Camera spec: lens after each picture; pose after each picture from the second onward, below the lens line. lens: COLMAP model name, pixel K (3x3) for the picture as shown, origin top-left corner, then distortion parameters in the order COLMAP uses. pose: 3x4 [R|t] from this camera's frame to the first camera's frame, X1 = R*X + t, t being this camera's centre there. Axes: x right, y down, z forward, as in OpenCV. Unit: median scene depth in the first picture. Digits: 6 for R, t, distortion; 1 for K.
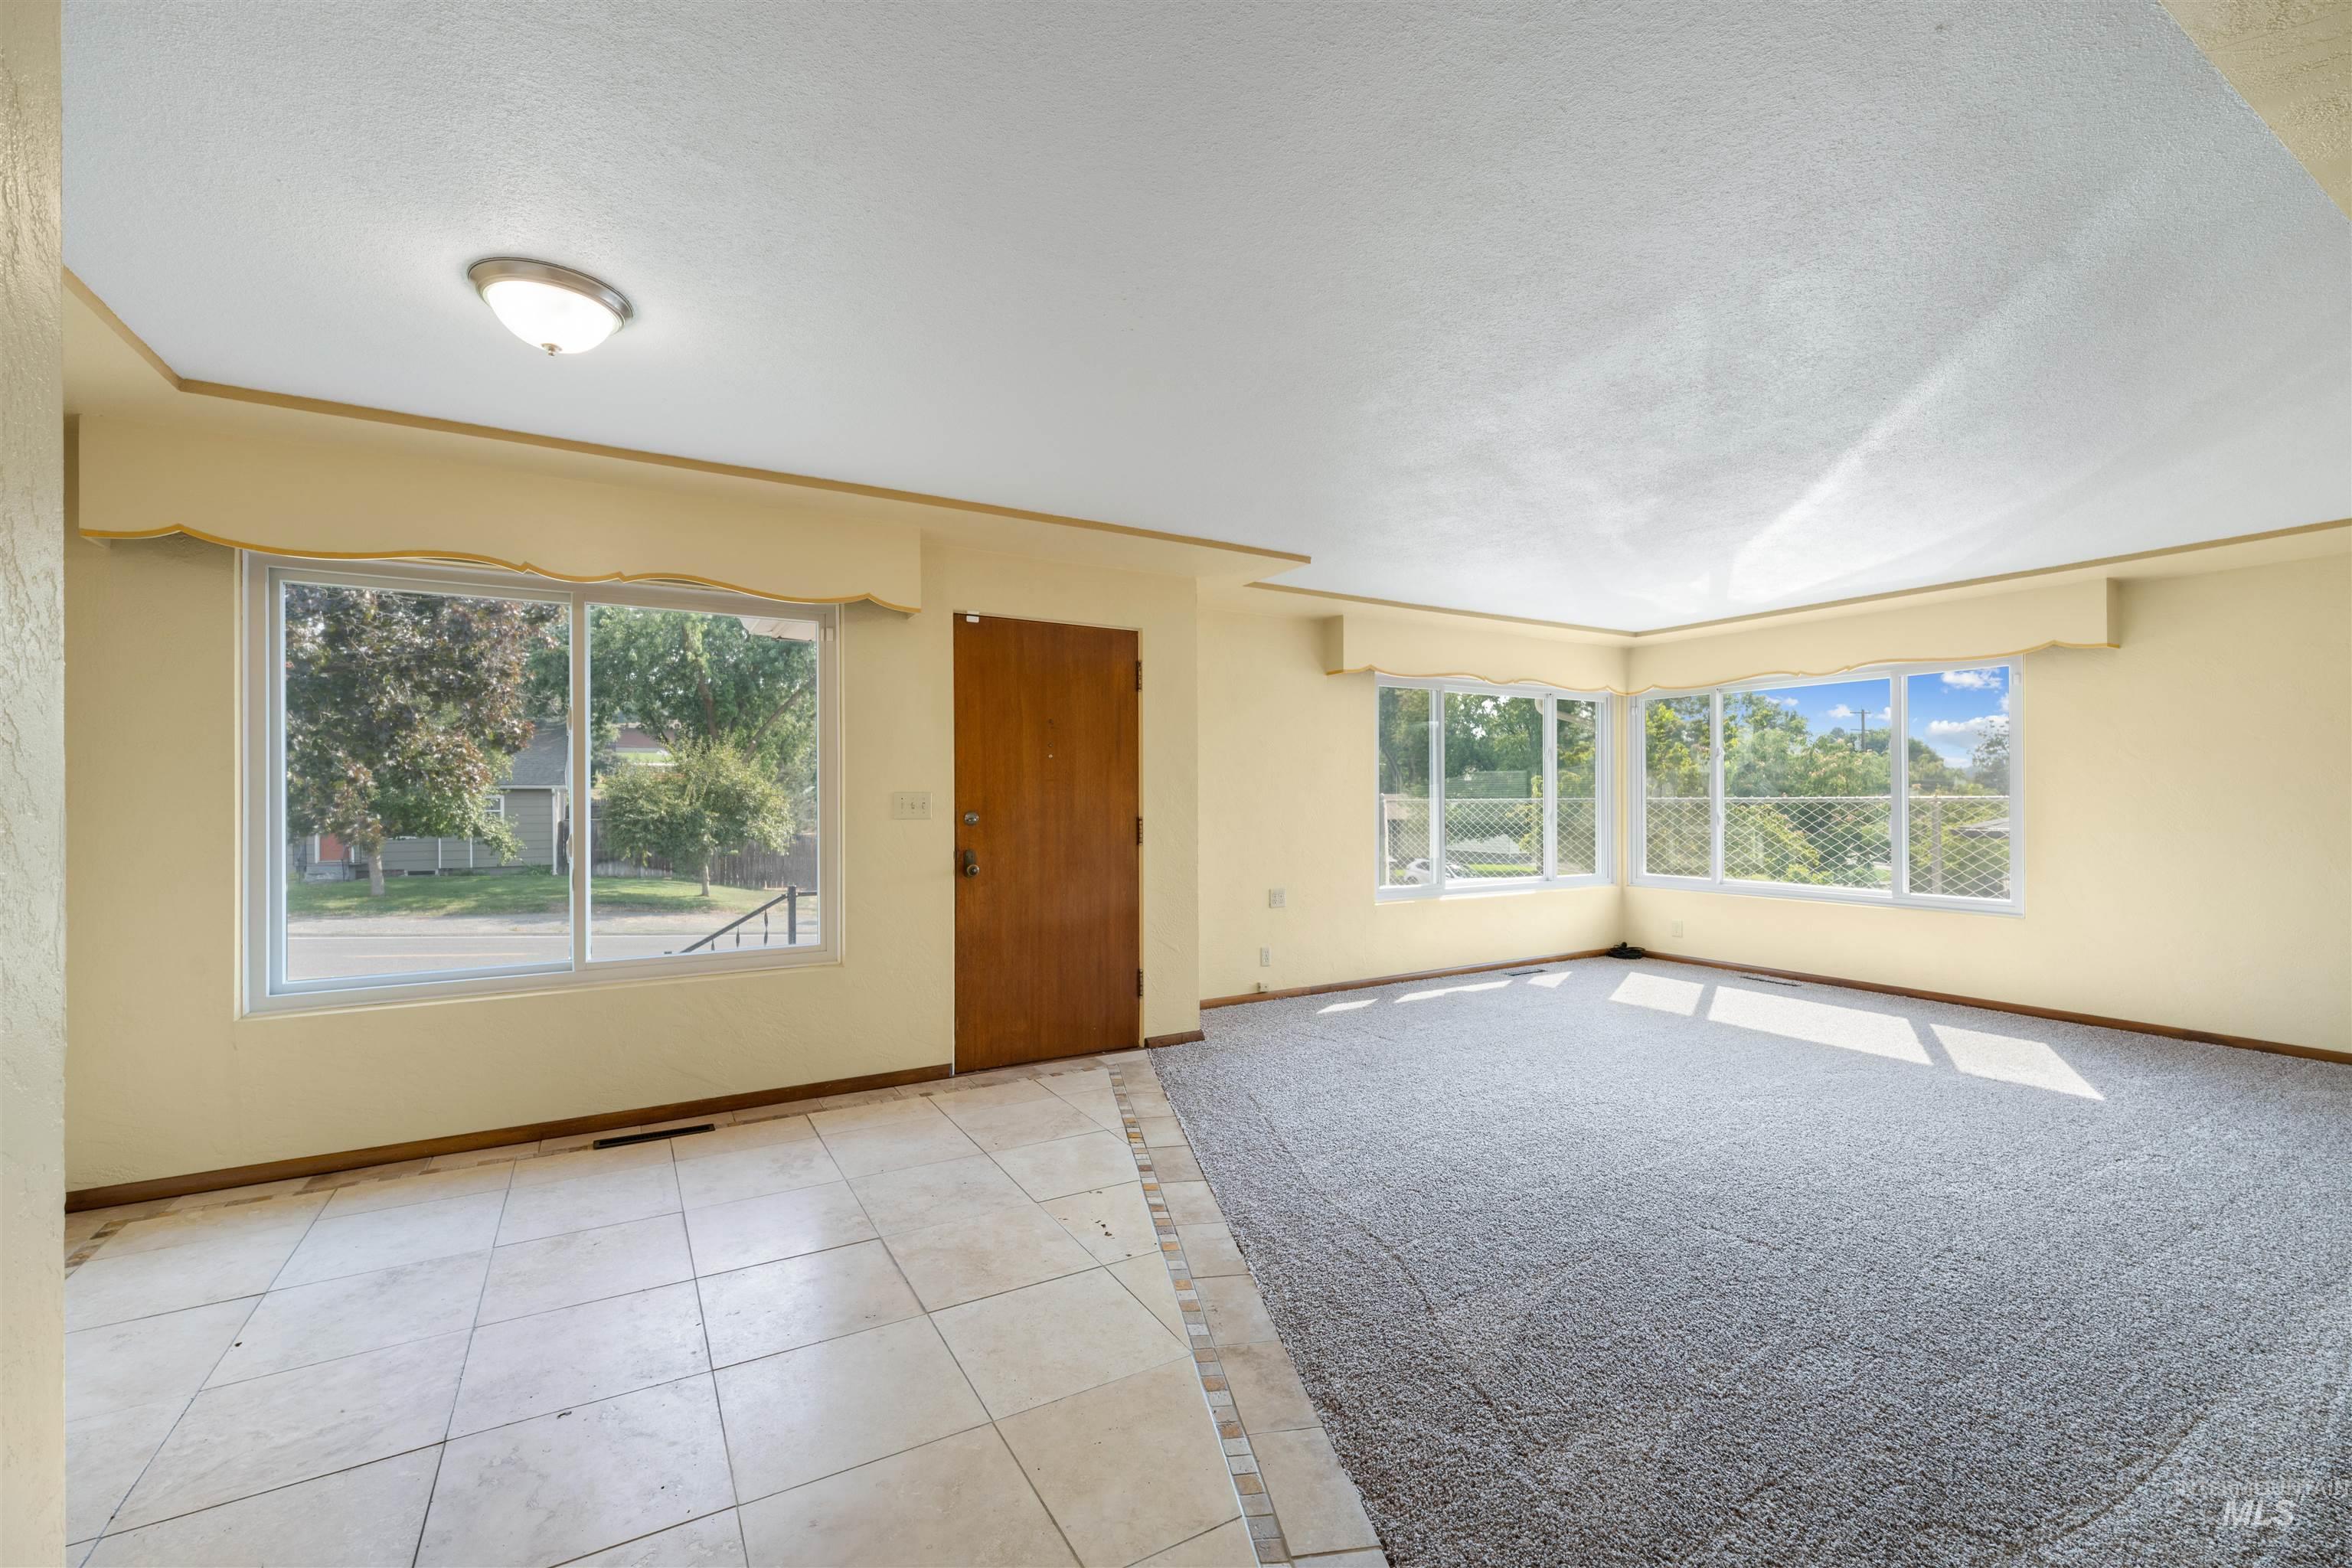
lens RADIAL K [[993.2, 0, 1176.0], [0, 993.2, 784.0], [0, 0, 1]] dist [0.001577, 0.000083]
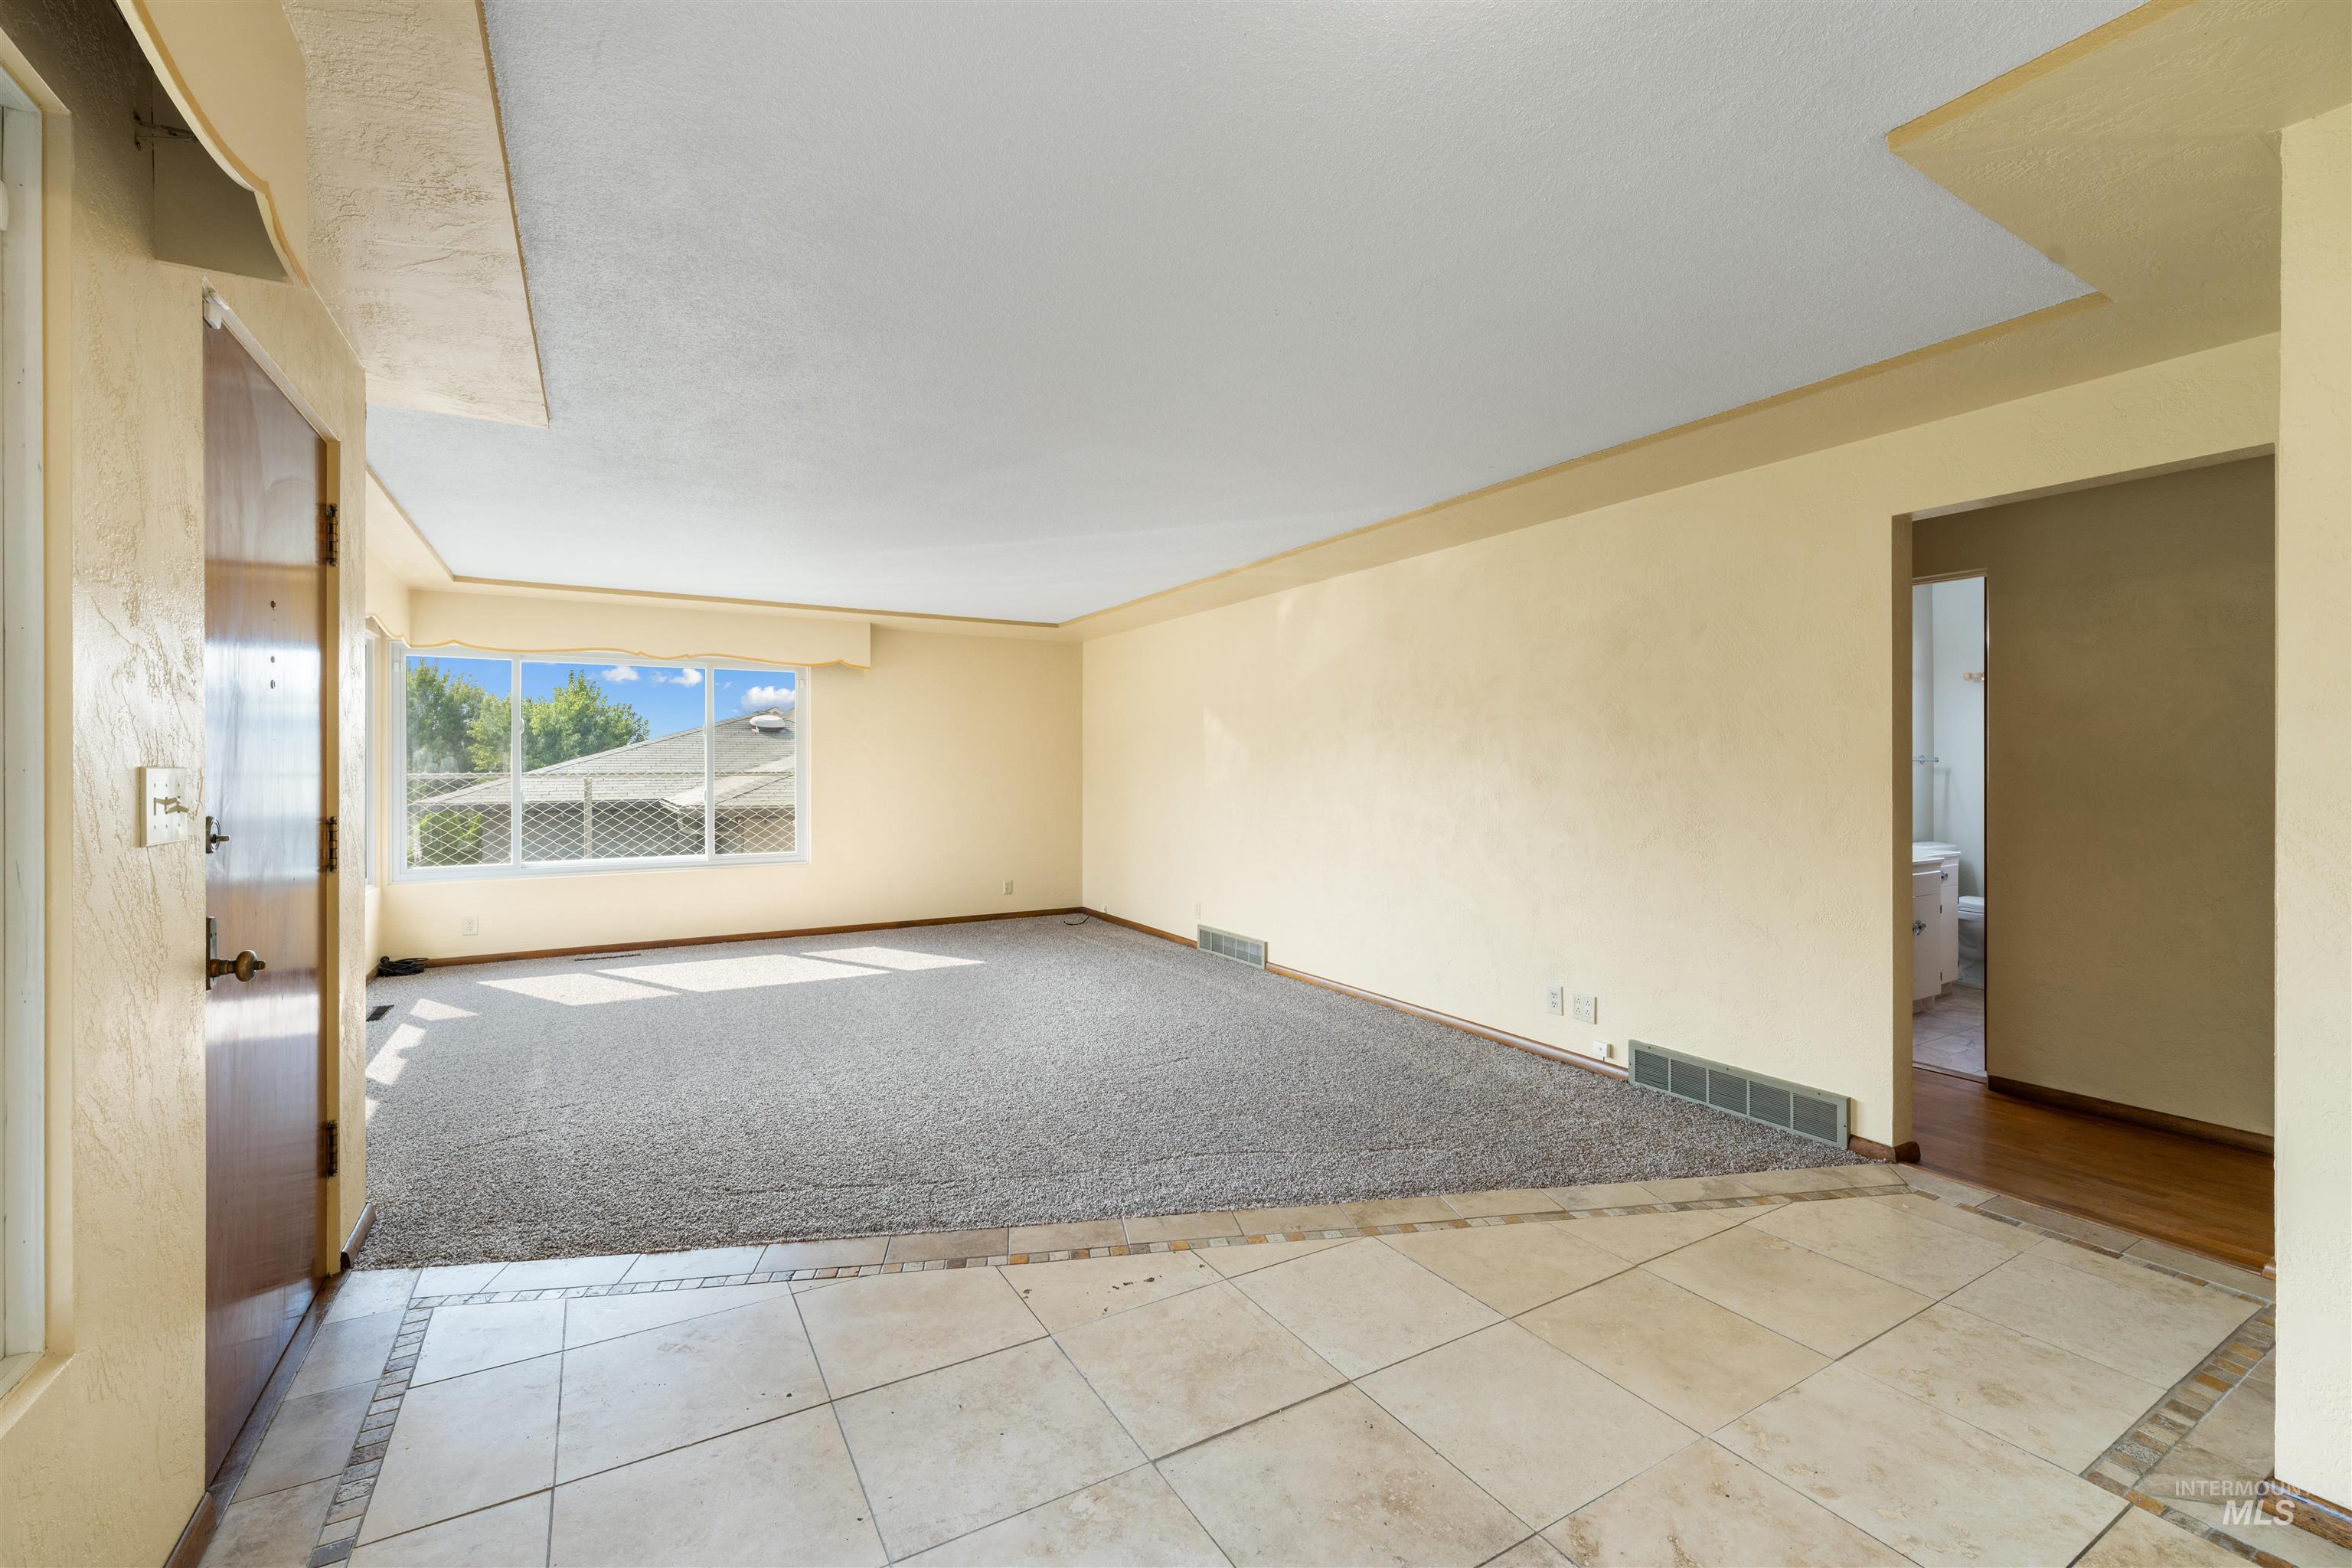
lens RADIAL K [[980.4, 0, 1183.1], [0, 980.4, 769.4], [0, 0, 1]] dist [0.000830, 0.000150]
pose [[-0.001622, -0.005704, 0.999982, -0.845049], [-0.005463, 0.999969, 0.005695, -0.001047], [-0.999984, -0.005454, -0.001653, 0.886188]]
